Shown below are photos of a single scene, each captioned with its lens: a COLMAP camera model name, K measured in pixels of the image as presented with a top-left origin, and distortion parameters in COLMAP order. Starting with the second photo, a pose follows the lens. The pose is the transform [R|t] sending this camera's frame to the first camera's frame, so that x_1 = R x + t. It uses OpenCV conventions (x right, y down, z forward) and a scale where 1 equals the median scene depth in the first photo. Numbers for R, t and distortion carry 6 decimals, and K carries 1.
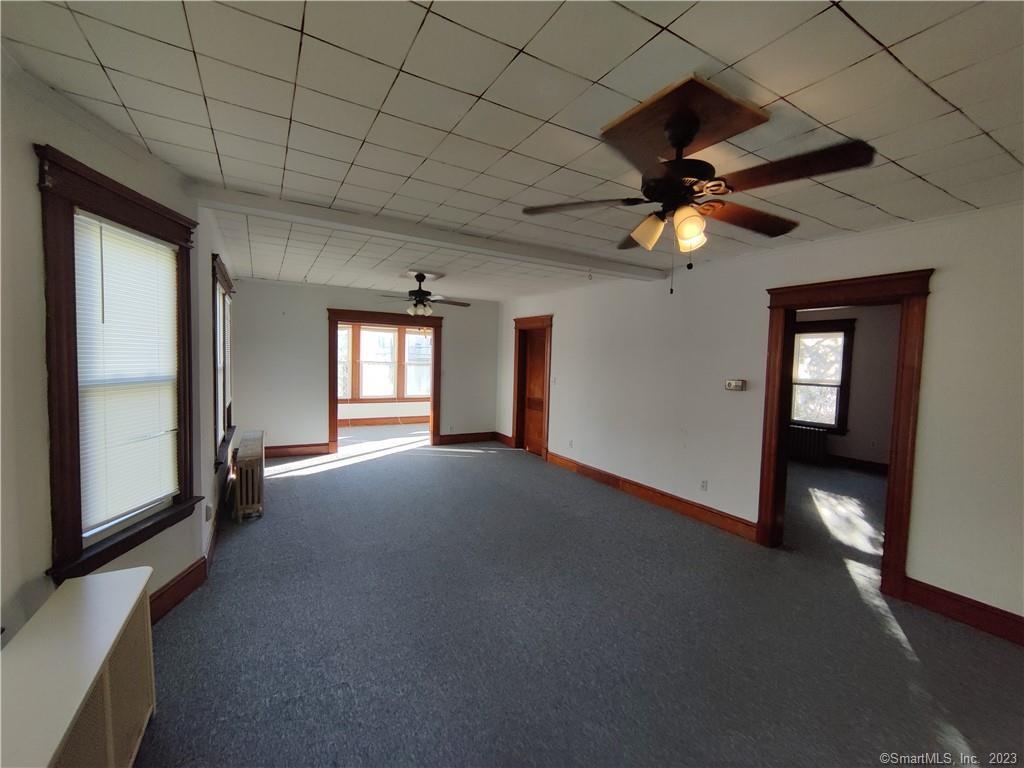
lens RADIAL K [[440.0, 0, 510.6], [0, 440.0, 384.1], [0, 0, 1]] dist [-0.005191, 0.000095]
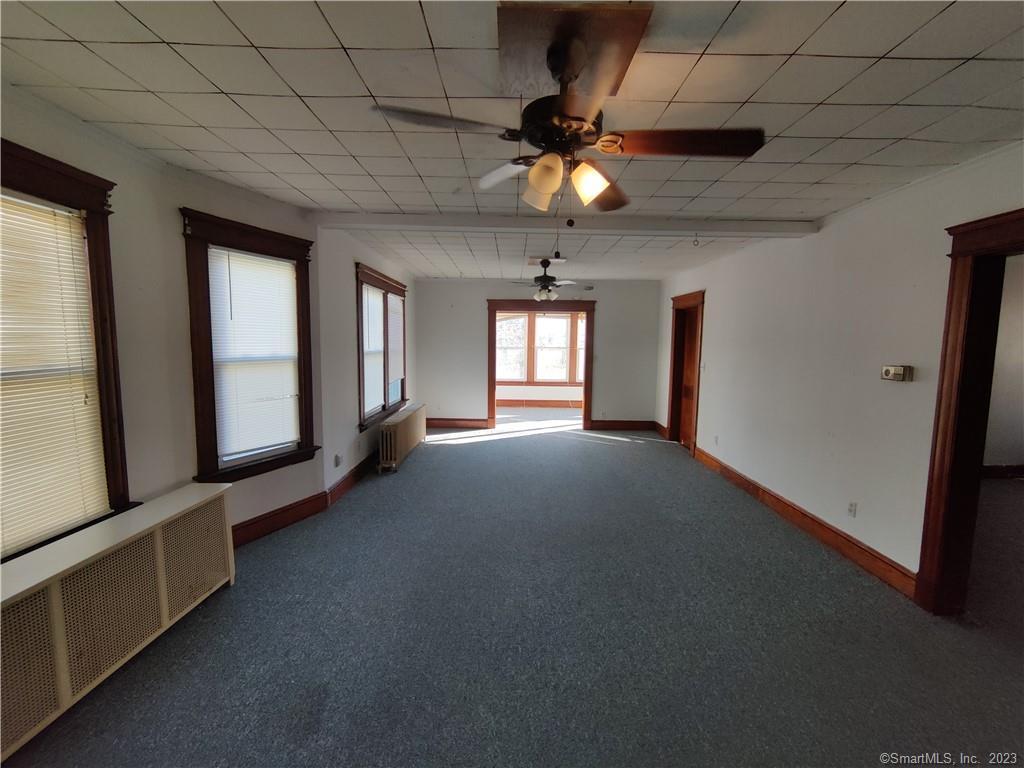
lens RADIAL K [[440.0, 0, 510.6], [0, 440.0, 384.1], [0, 0, 1]] dist [-0.005191, 0.000095]
pose [[0.865434, 0.031893, -0.500006, 0.244117], [-0.016889, 0.999262, 0.034507, 0.004486], [0.500737, -0.021419, 0.865334, 0.067700]]
